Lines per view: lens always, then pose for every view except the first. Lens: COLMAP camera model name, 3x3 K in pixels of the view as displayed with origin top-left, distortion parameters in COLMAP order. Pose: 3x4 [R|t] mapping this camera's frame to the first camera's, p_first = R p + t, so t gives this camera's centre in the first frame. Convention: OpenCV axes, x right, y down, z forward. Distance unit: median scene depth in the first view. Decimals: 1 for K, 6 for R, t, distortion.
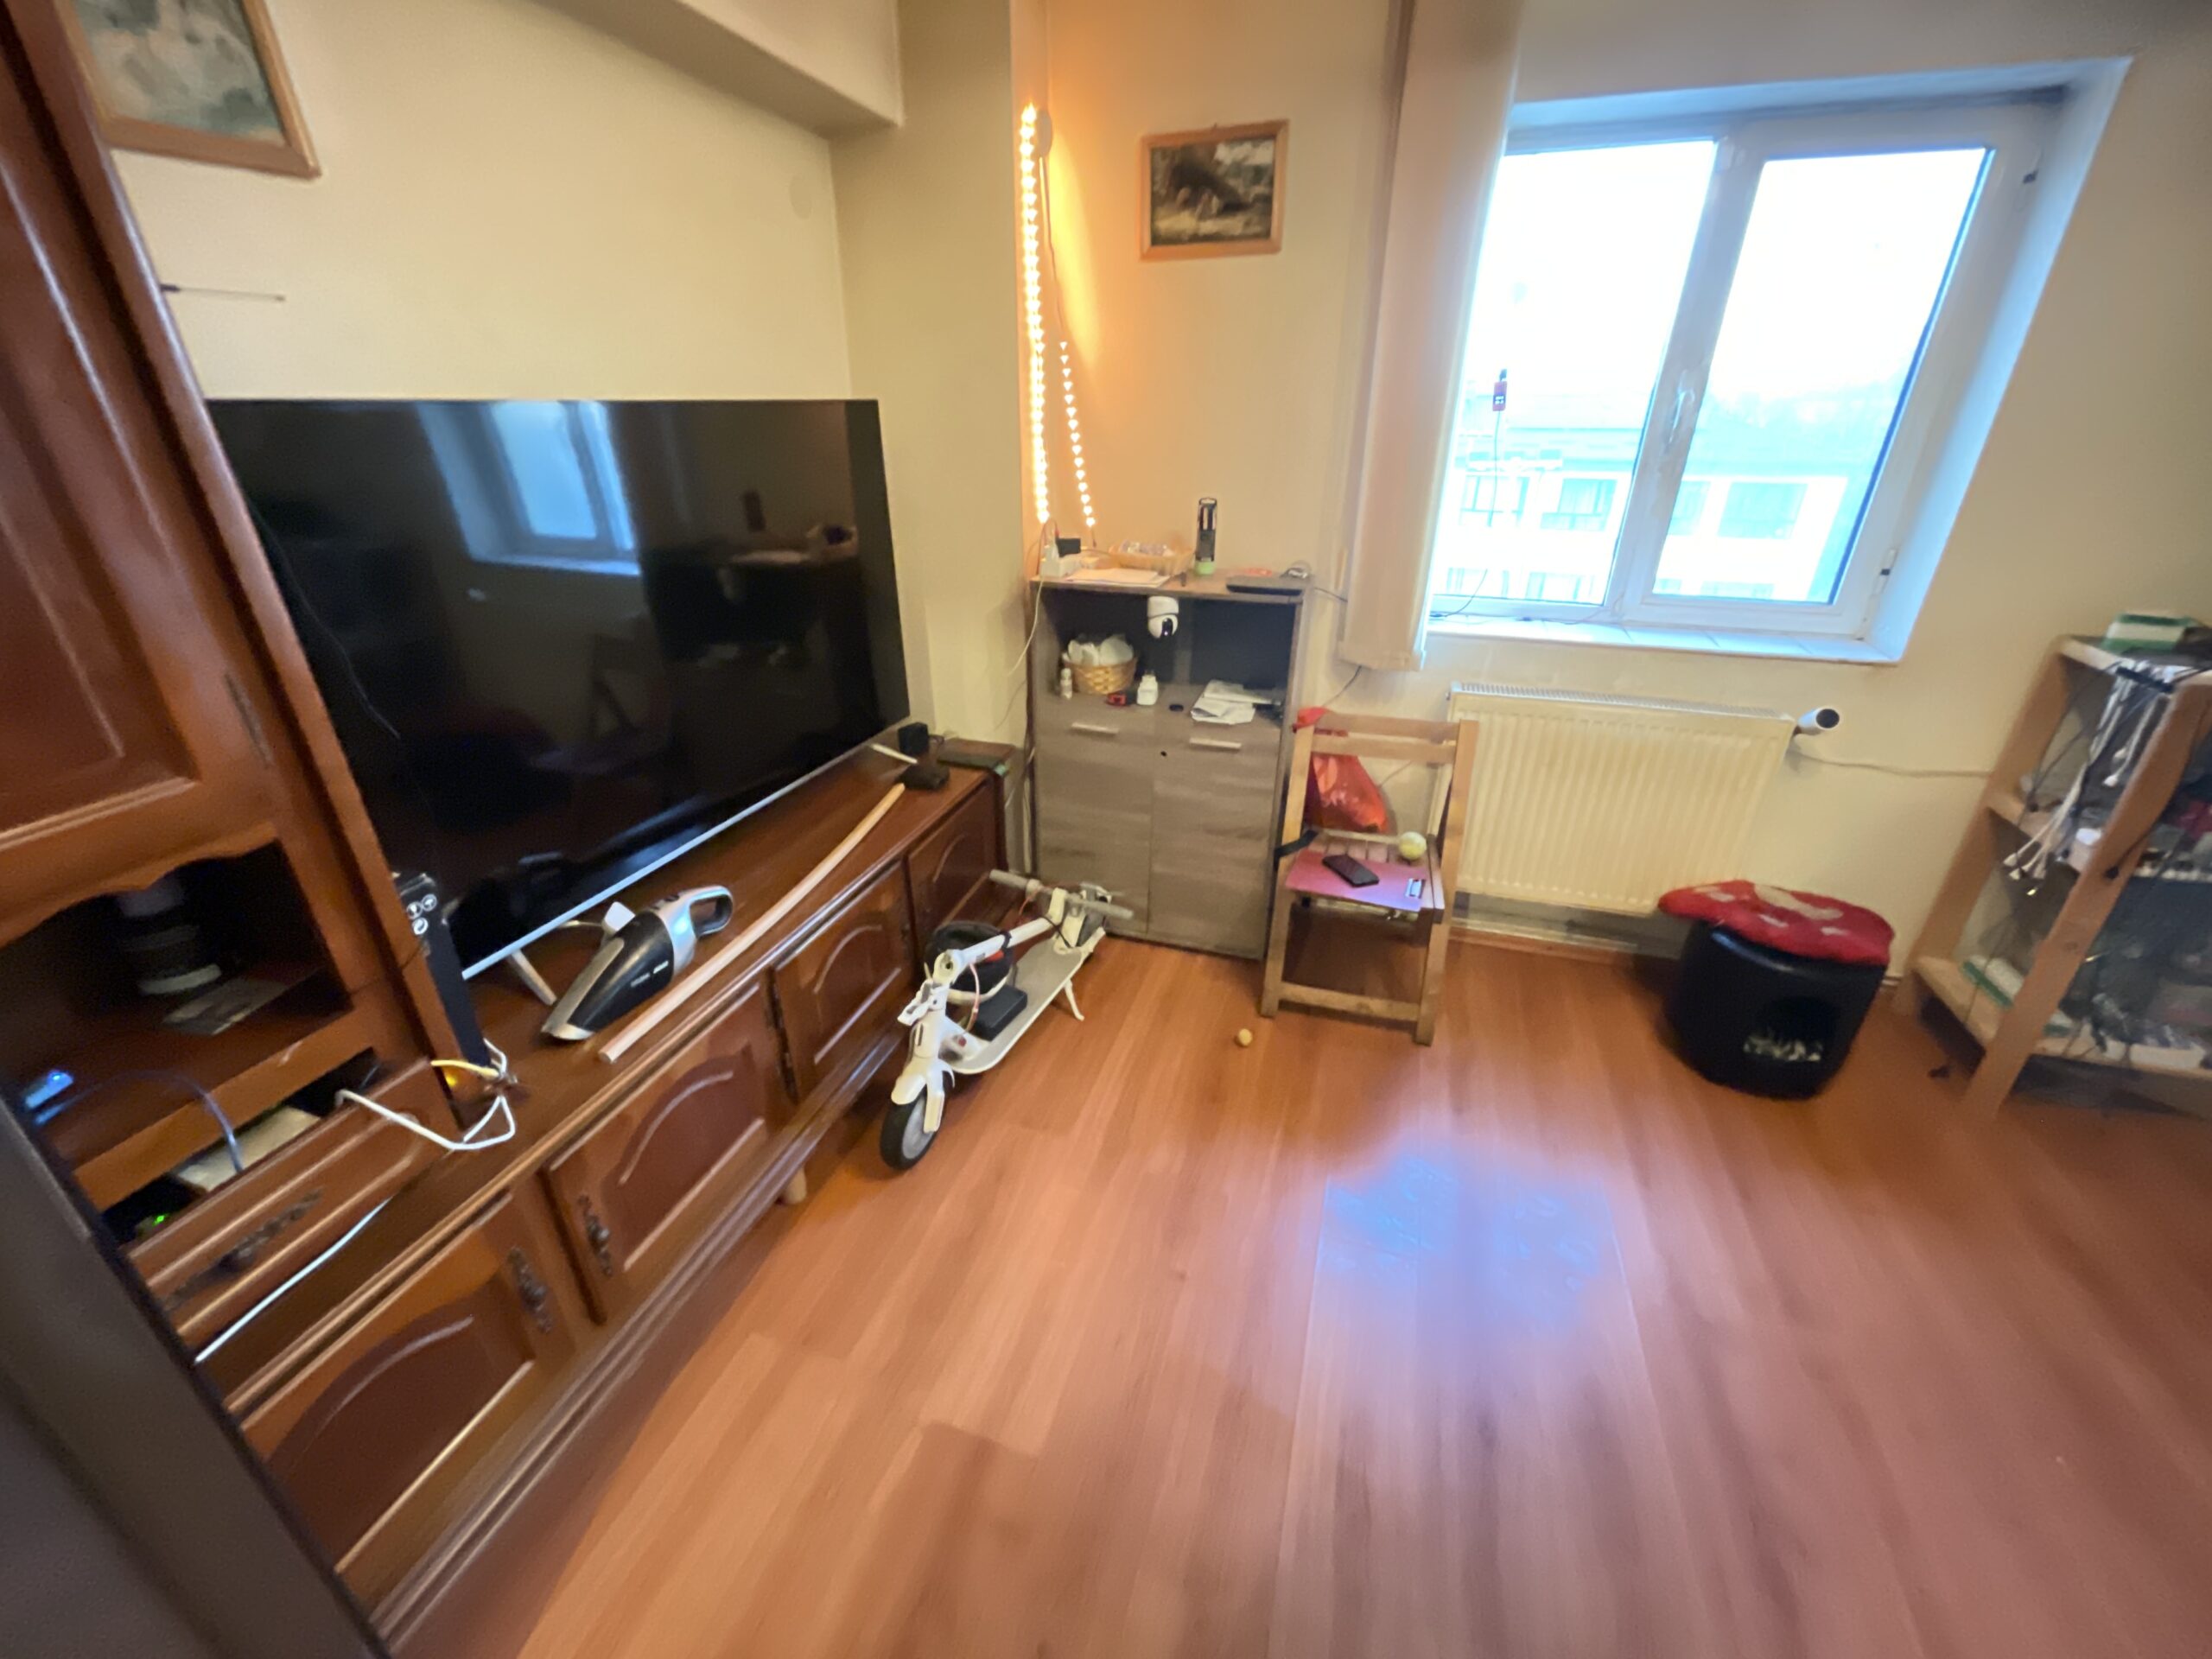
lens RADIAL K [[897.1, 0, 1098.9], [0, 897.1, 833.0], [0, 0, 1]] dist [0.000614, -0.000236]
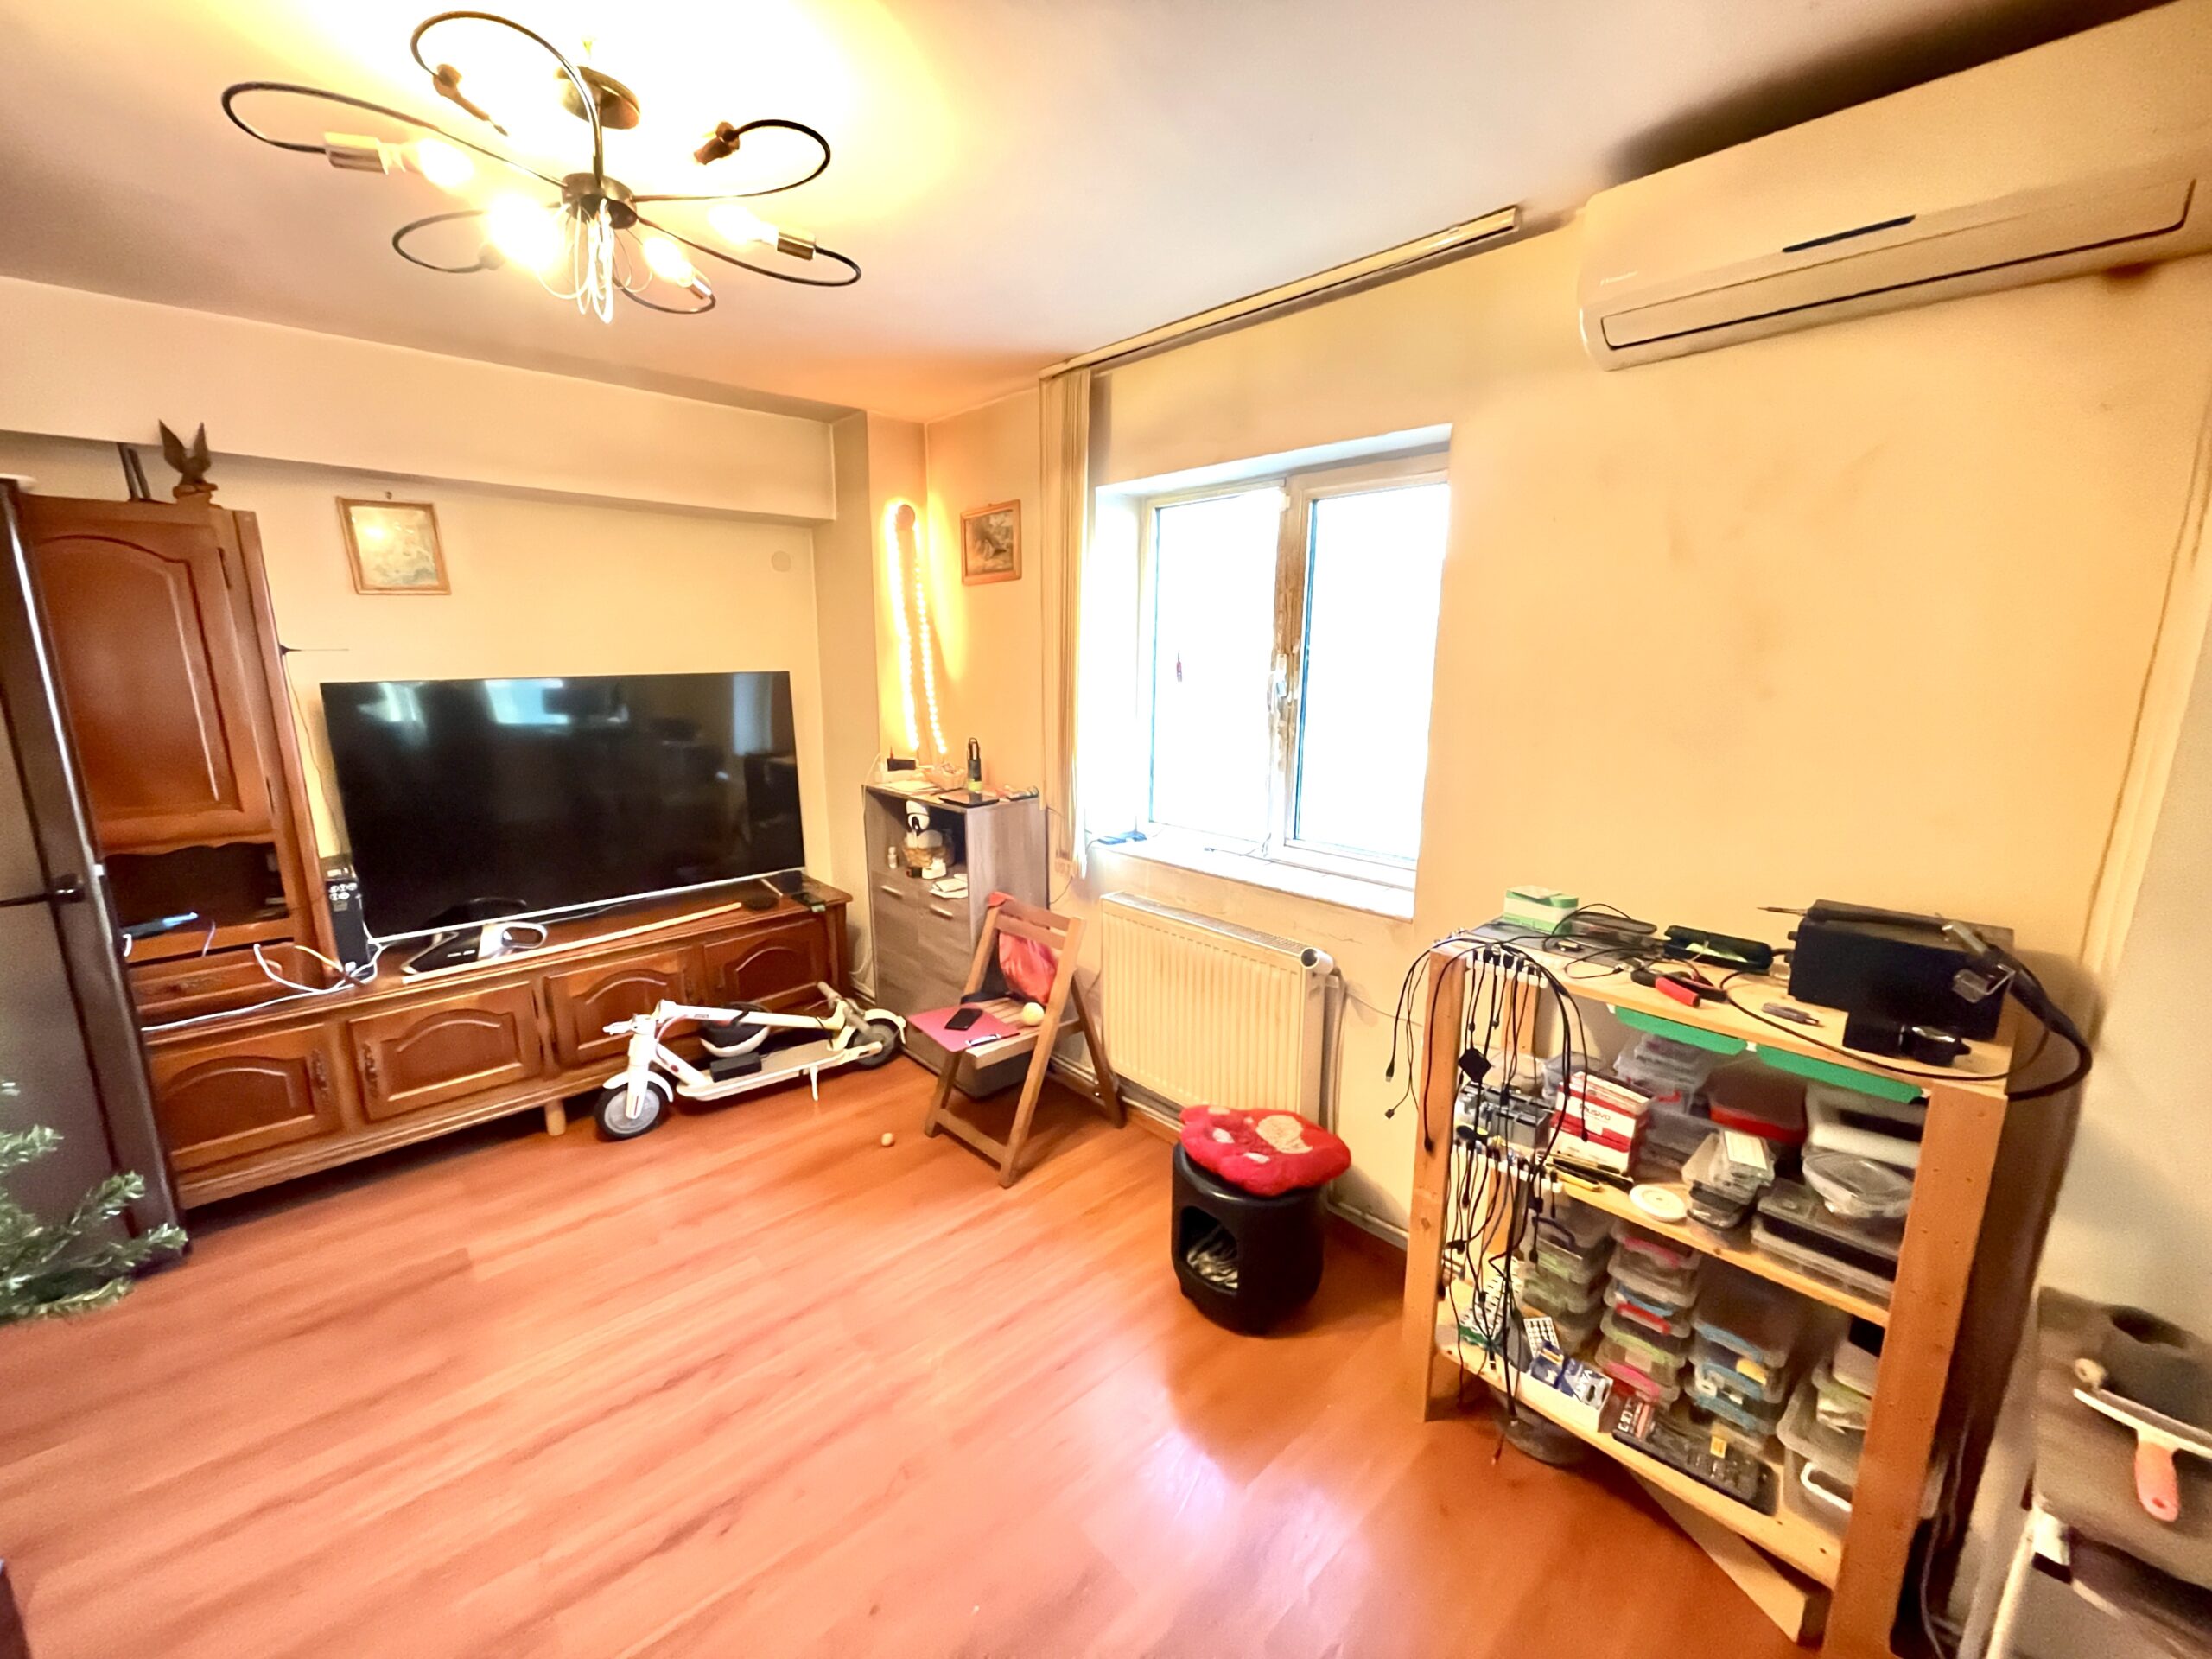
lens RADIAL K [[897.1, 0, 1098.9], [0, 897.1, 833.0], [0, 0, 1]] dist [0.000614, -0.000236]
pose [[0.866472, 0.097757, -0.489561, 1.063384], [-0.210594, 0.960691, -0.180895, -0.021709], [0.452633, 0.259839, 0.852999, -0.062859]]
